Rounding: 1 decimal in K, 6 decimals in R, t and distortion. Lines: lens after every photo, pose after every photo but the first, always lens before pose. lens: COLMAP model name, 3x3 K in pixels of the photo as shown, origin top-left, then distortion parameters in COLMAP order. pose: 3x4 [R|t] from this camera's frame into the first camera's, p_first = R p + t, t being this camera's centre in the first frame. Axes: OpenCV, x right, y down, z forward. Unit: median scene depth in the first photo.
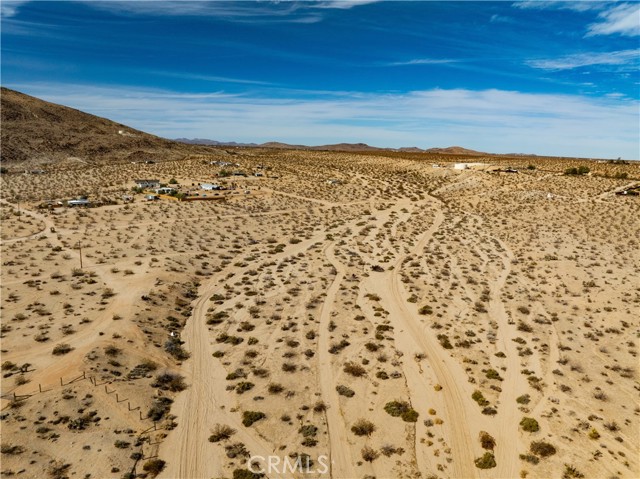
lens RADIAL K [[452.1, 0, 320.3], [0, 452.1, 240.5], [0, 0, 1]] dist [-0.048307, 0.014759]
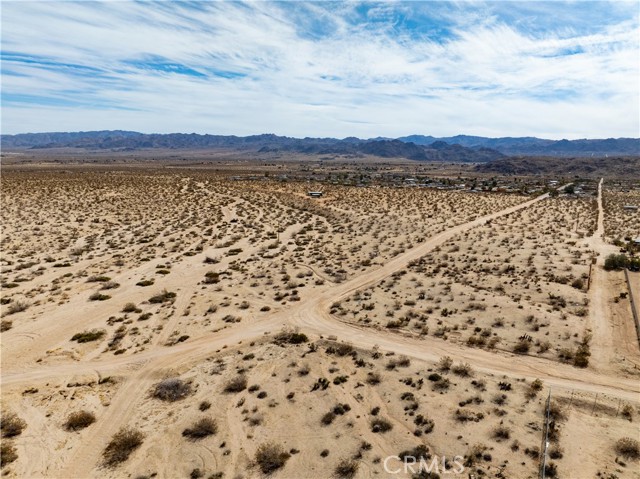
lens RADIAL K [[452.1, 0, 321.7], [0, 452.1, 253.6], [0, 0, 1]] dist [-0.048307, 0.014759]
pose [[-0.976413, -0.004477, -0.215864, 0.158051], [-0.090599, 0.916003, 0.390807, -0.451972], [0.195983, 0.401146, -0.894803, 2.376318]]
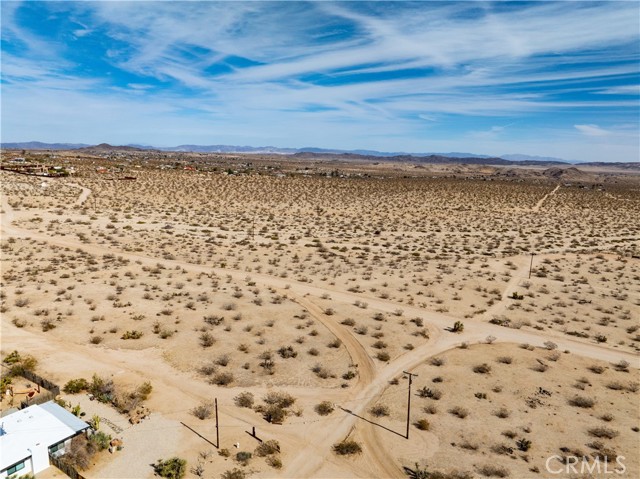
lens RADIAL K [[452.1, 0, 319.9], [0, 452.1, 221.2], [0, 0, 1]] dist [-0.048307, 0.014759]
pose [[-0.252022, -0.178985, 0.951025, -1.166331], [0.150676, 0.963504, 0.221263, -0.313703], [-0.955919, 0.199060, -0.215855, 1.408561]]
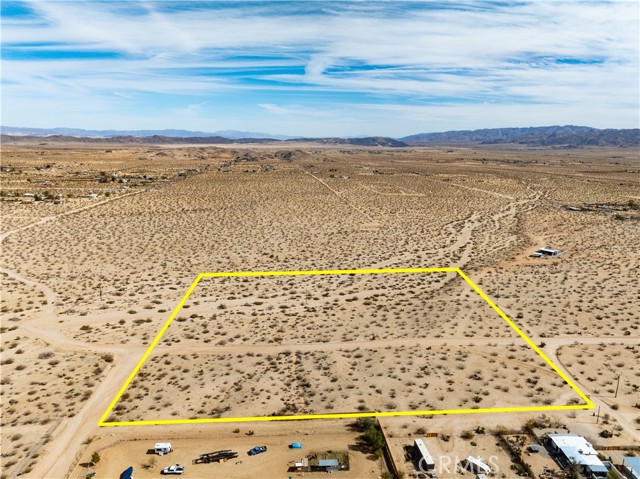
lens RADIAL K [[452.1, 0, 318.0], [0, 452.1, 240.9], [0, 0, 1]] dist [-0.048307, 0.014759]
pose [[-0.755041, -0.190058, 0.627528, -0.930585], [0.084834, 0.920706, 0.380924, -0.801347], [-0.650167, 0.340849, -0.679047, 2.267706]]
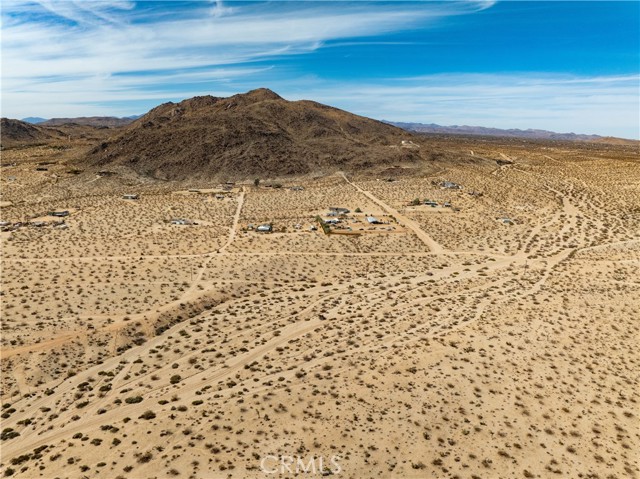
lens RADIAL K [[452.1, 0, 319.7], [0, 452.1, 232.9], [0, 0, 1]] dist [-0.048307, 0.014759]
pose [[0.765213, 0.132733, -0.629946, 0.983741], [-0.128218, 0.990333, 0.052918, -0.283391], [0.630880, 0.040277, 0.774834, -0.188774]]
